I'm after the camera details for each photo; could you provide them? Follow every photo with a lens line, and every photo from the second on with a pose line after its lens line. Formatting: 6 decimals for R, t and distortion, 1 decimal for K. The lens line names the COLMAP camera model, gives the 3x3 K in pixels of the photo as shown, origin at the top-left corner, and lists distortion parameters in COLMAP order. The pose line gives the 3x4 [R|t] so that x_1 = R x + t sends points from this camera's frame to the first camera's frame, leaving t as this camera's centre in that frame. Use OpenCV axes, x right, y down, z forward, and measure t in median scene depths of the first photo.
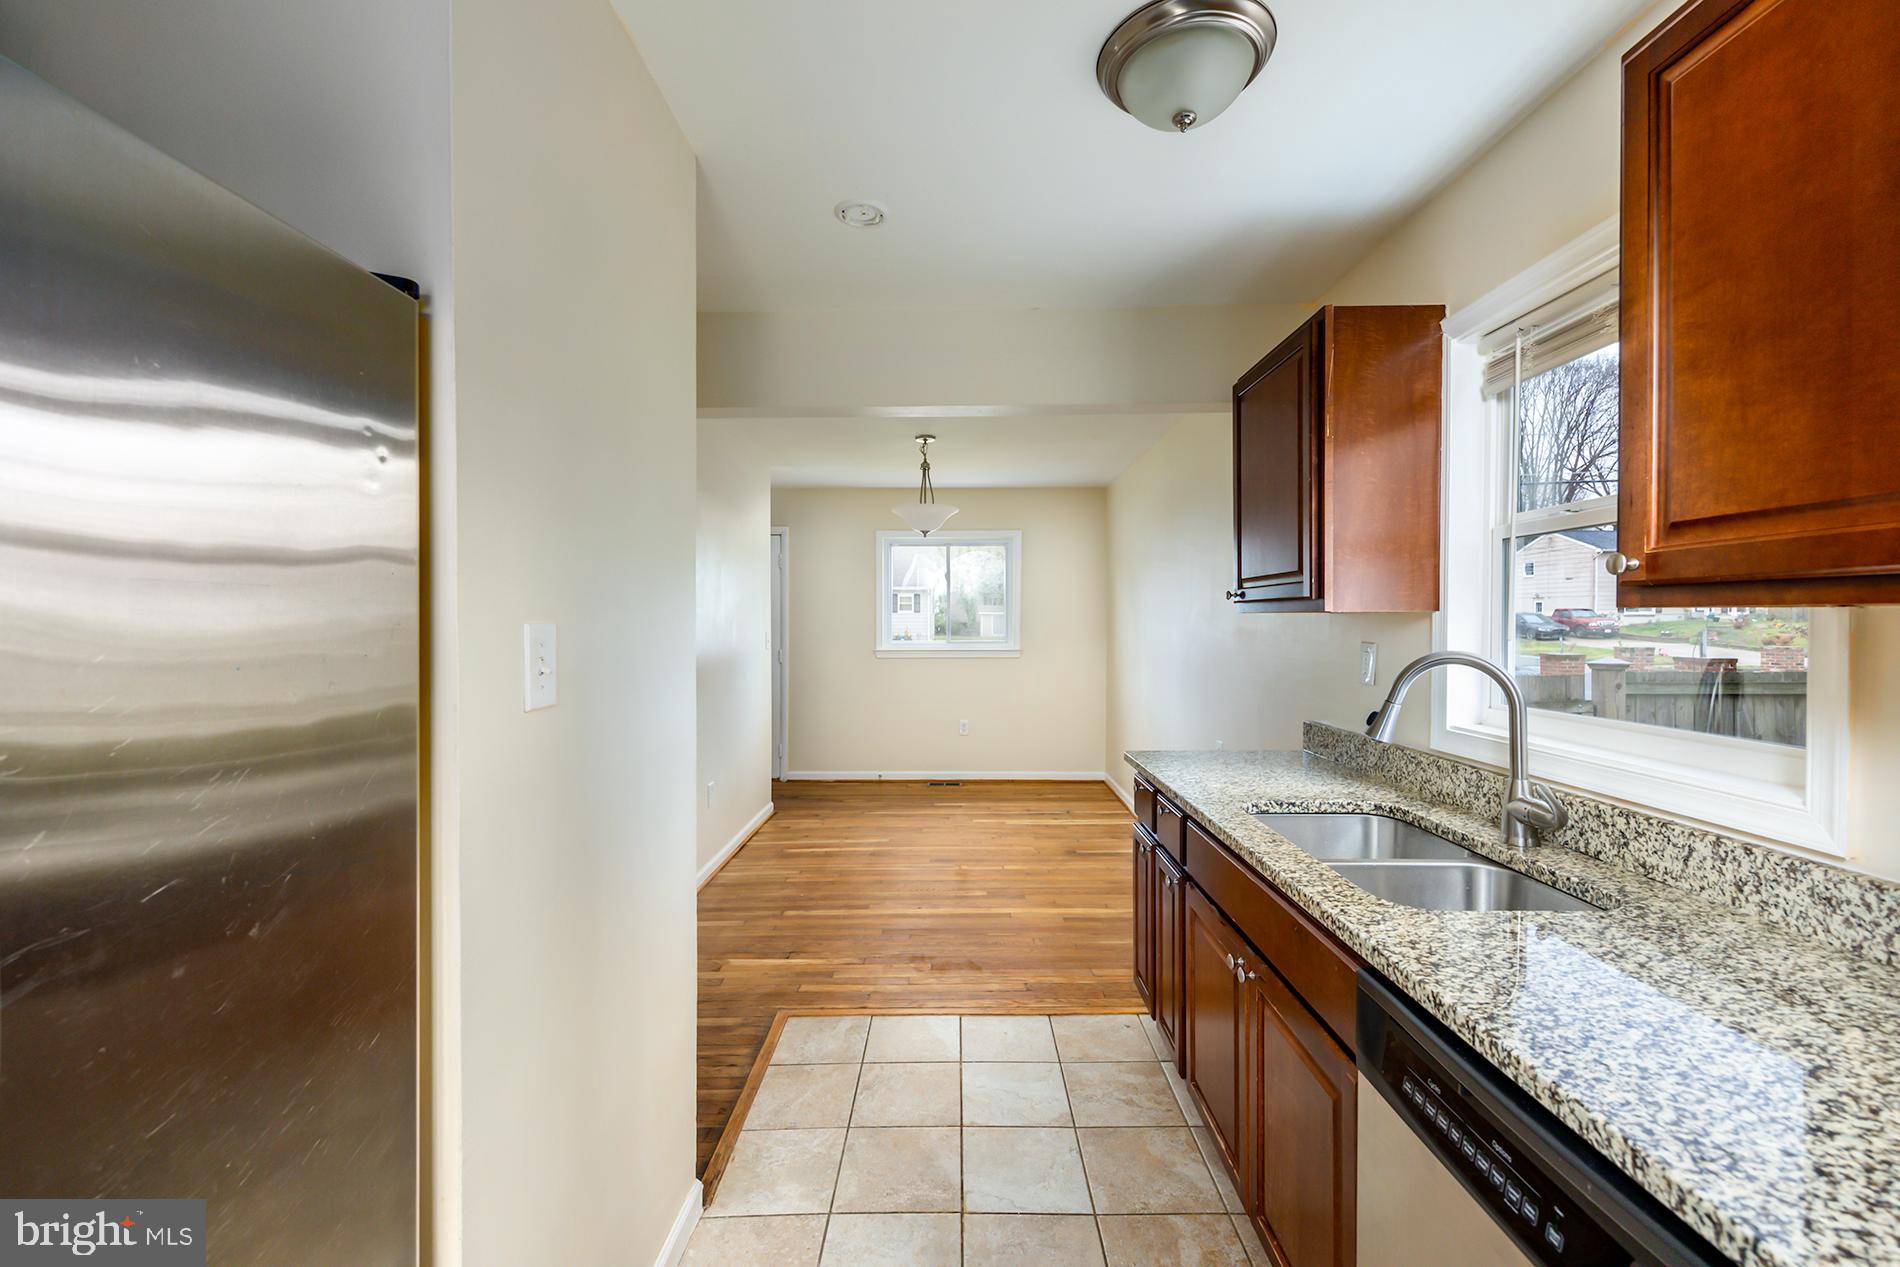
lens RADIAL K [[793.1, 0, 958.8], [0, 793.1, 623.5], [0, 0, 1]] dist [-0.001808, 0.001315]
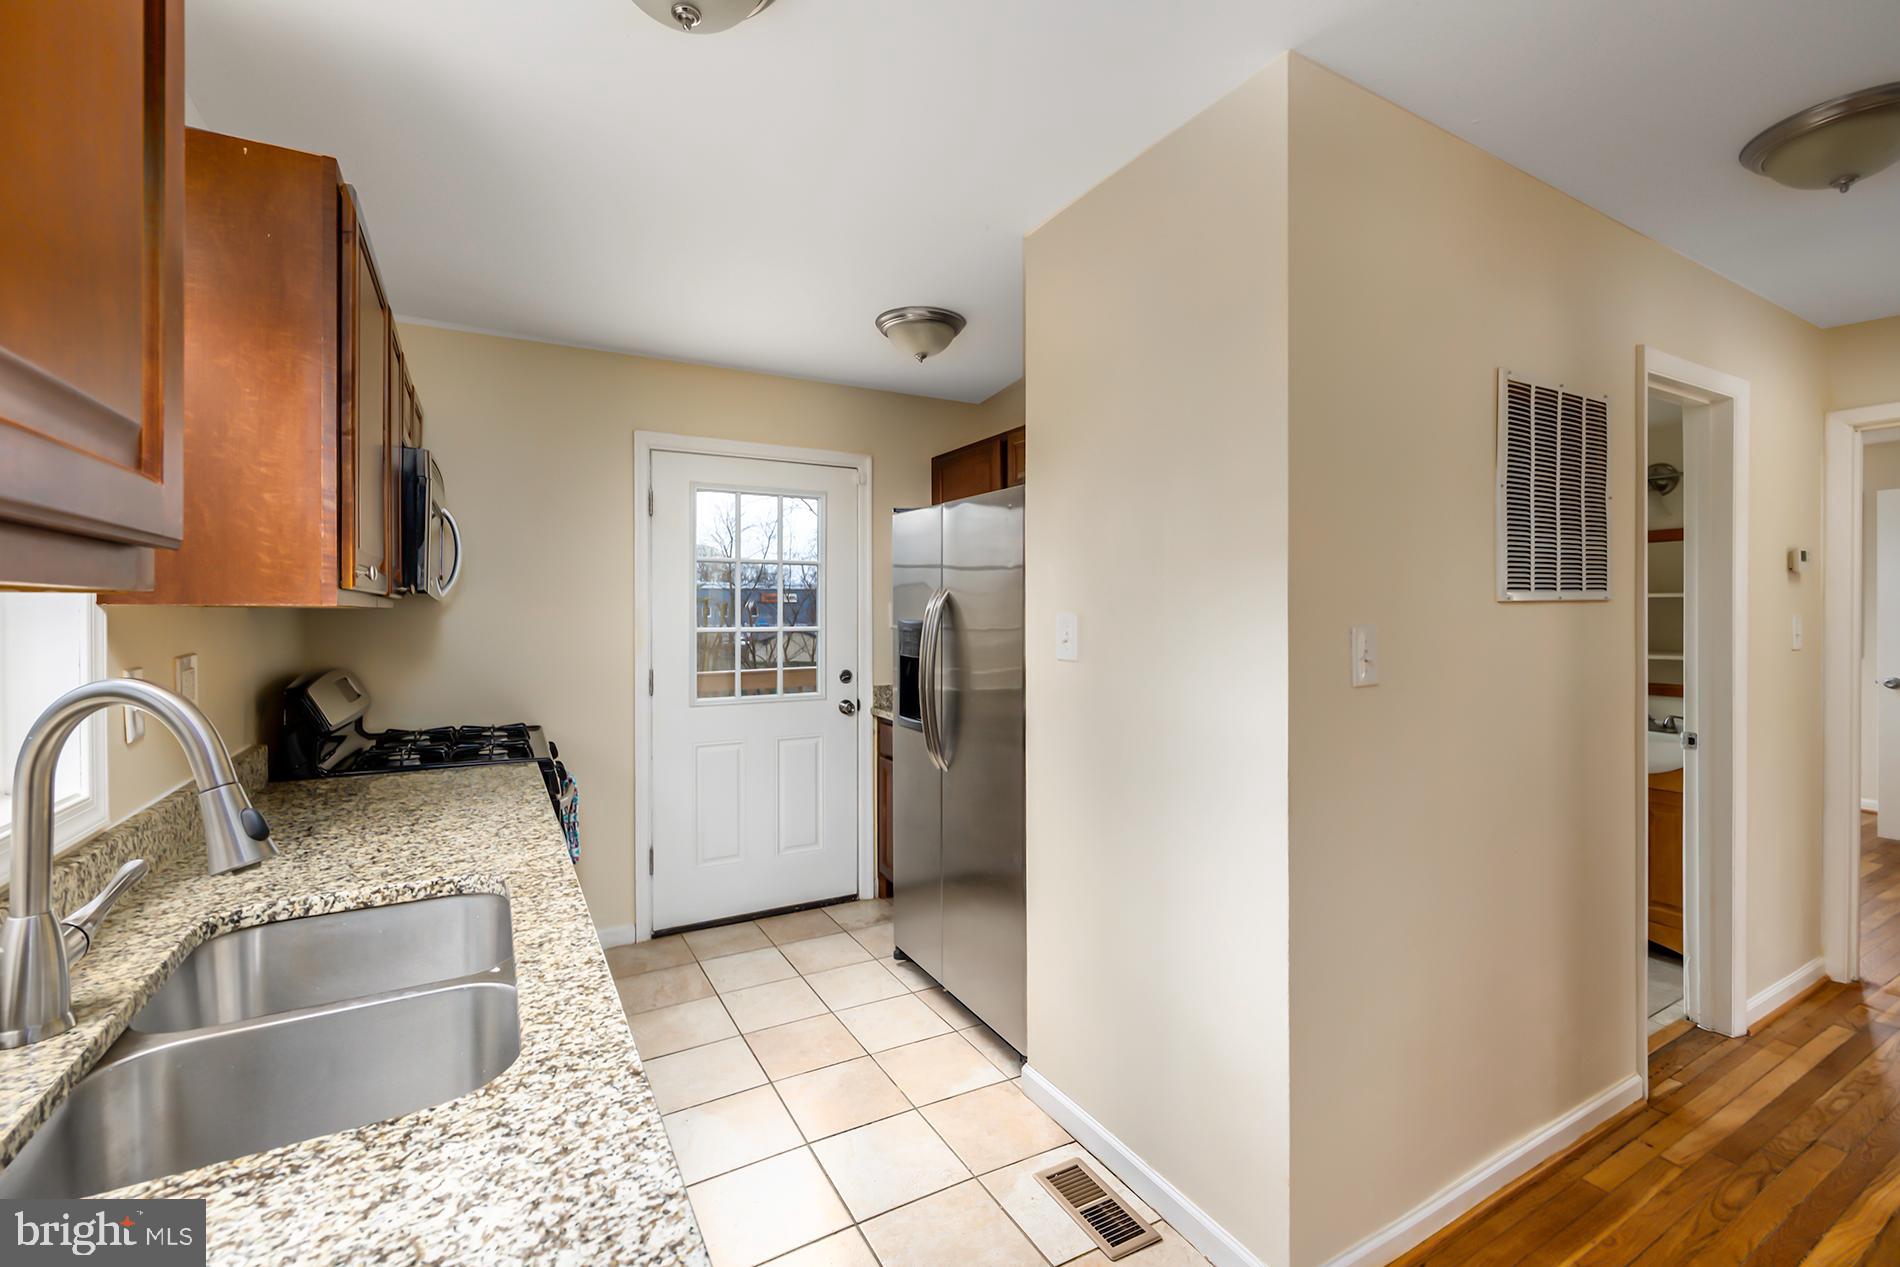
lens RADIAL K [[793.1, 0, 968.6], [0, 793.1, 617.0], [0, 0, 1]] dist [-0.001808, 0.001315]
pose [[-0.856393, 0.008657, -0.516251, 0.227893], [0.000837, 0.999881, 0.015378, -0.006606], [0.516323, 0.012737, -0.856299, 0.926006]]
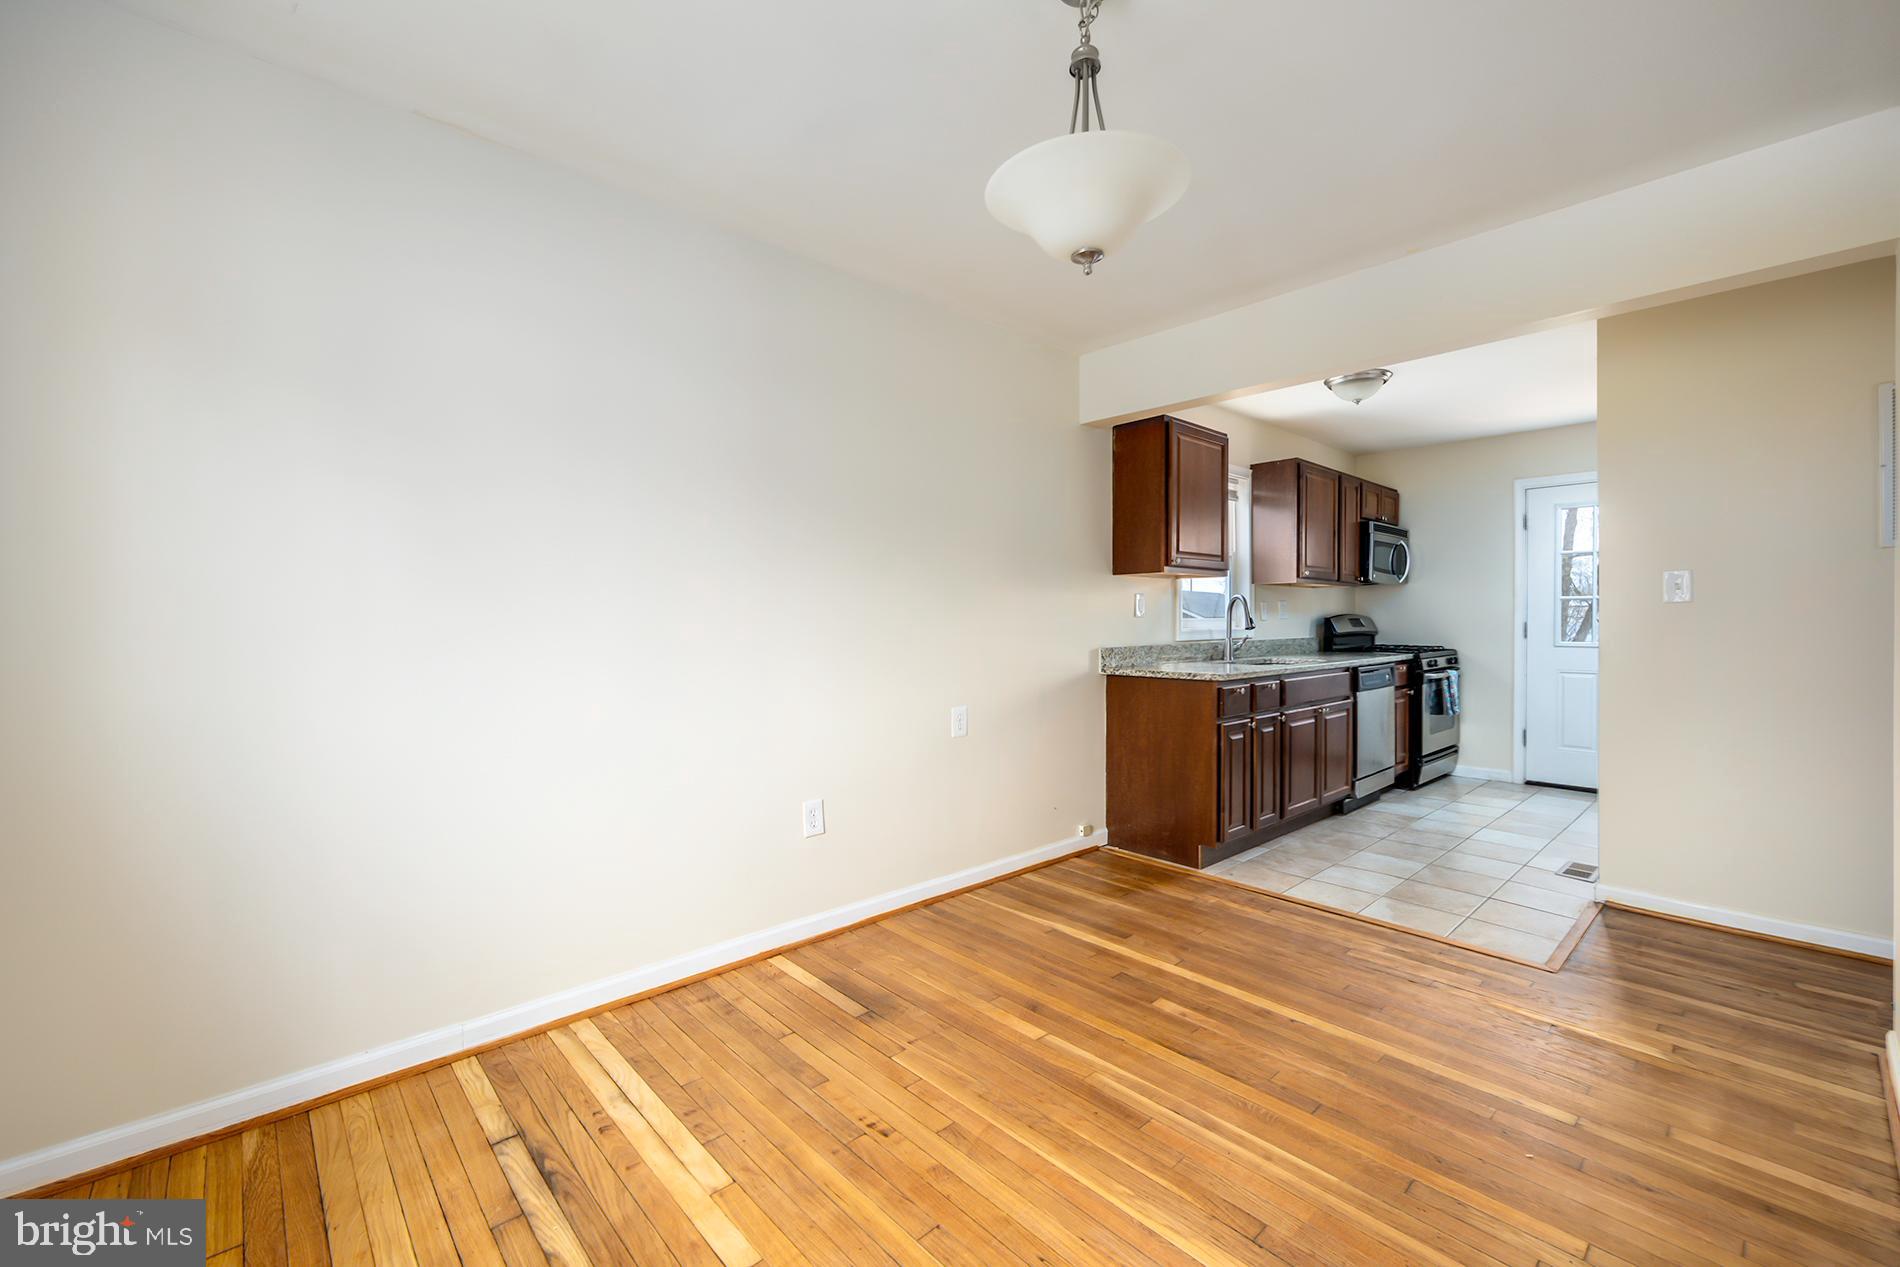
lens RADIAL K [[793.1, 0, 936.3], [0, 793.1, 625.9], [0, 0, 1]] dist [-0.001808, 0.001315]
pose [[-0.672531, 0.001572, 0.740067, -0.389824], [0.012406, 0.999881, 0.009149, 0.057117], [-0.739965, 0.015334, -0.672471, 1.972112]]
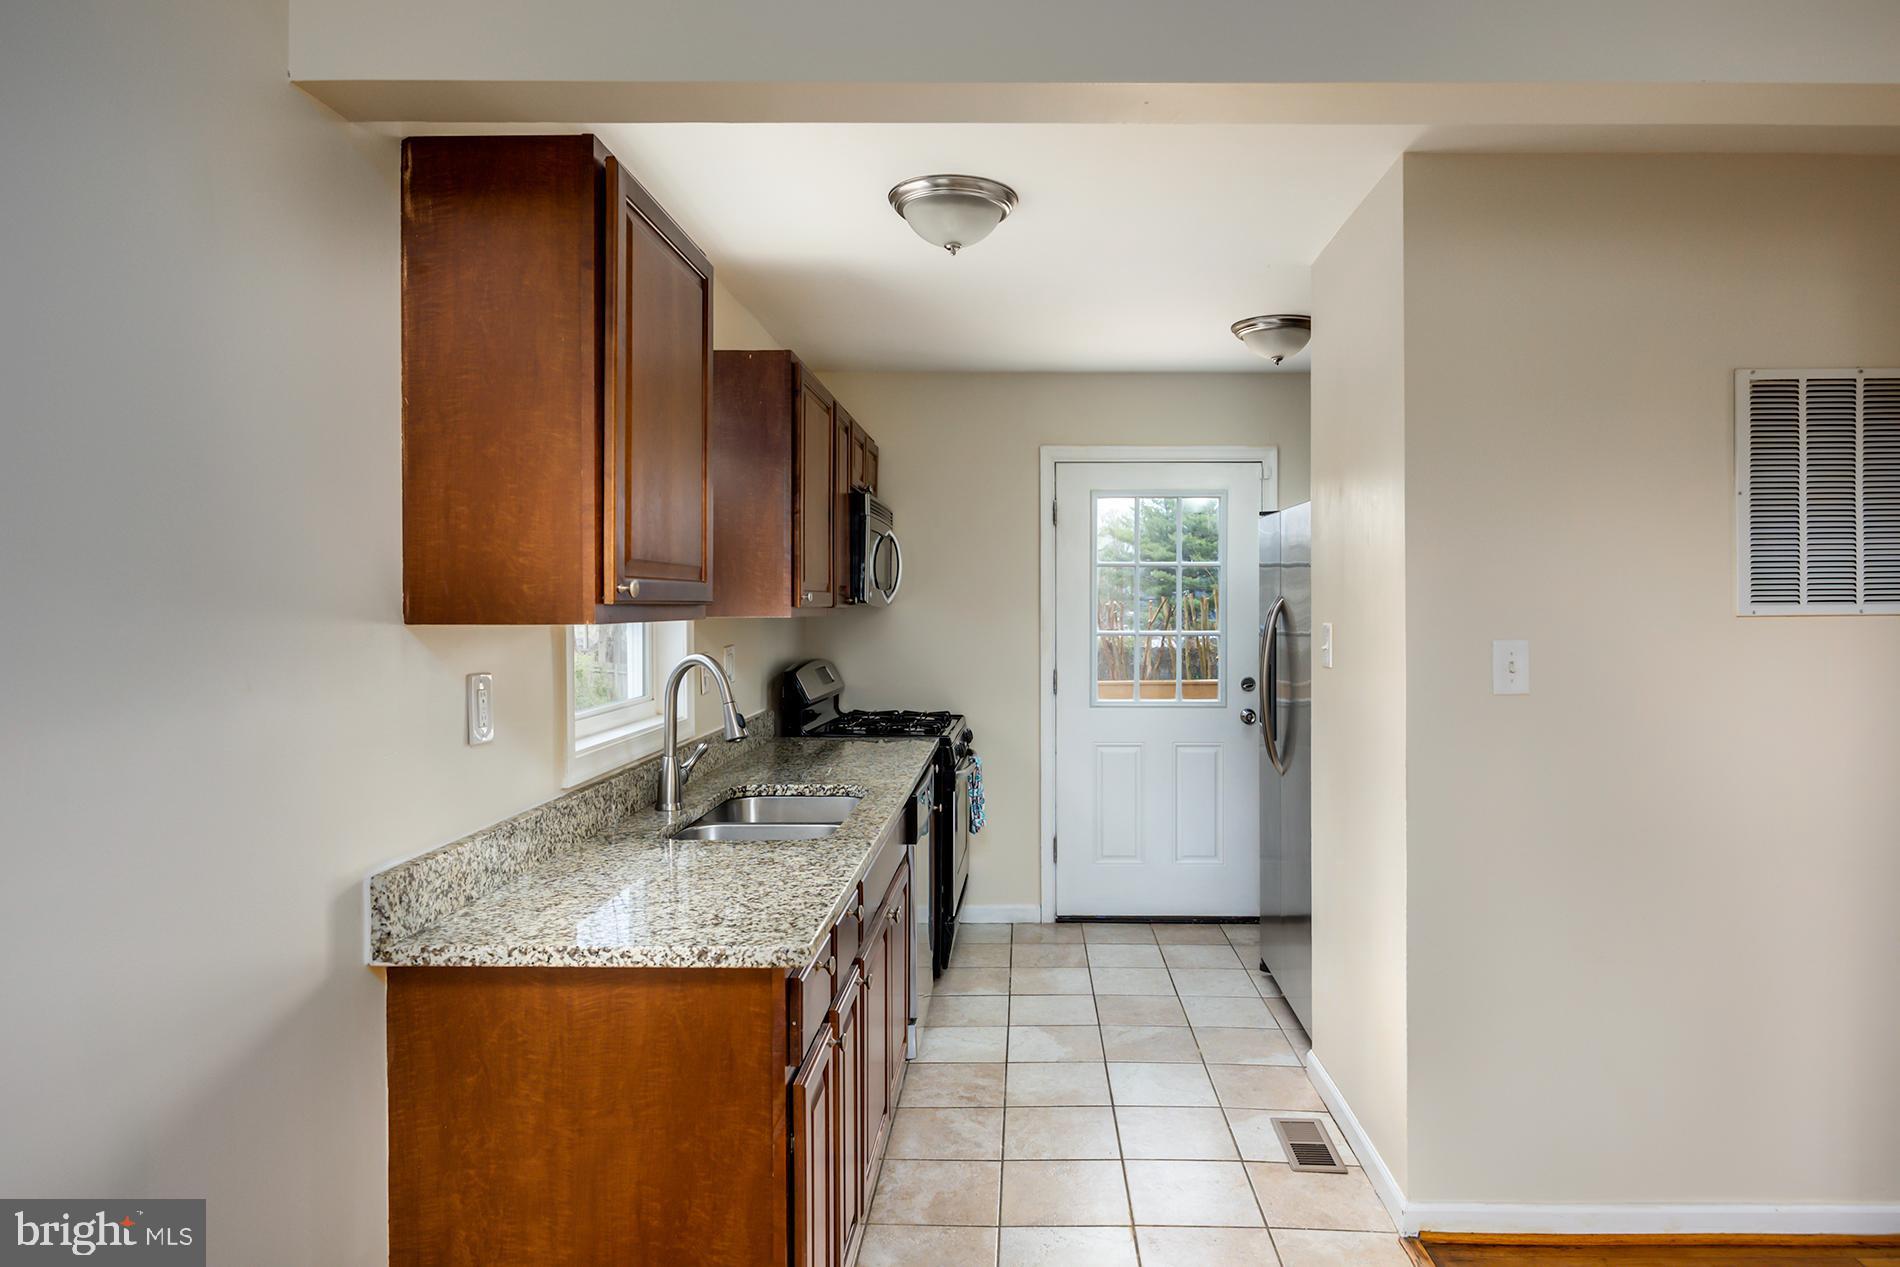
lens RADIAL K [[1148.2, 0, 1038.0], [0, 1148.2, 619.7], [0, 0, 1]] dist [-0.016384, 0.000892]
pose [[-0.999971, 0.004959, -0.005791, 0.076310], [0.004841, 0.999784, 0.020195, -0.024943], [0.005890, 0.020167, -0.999779, 1.440939]]
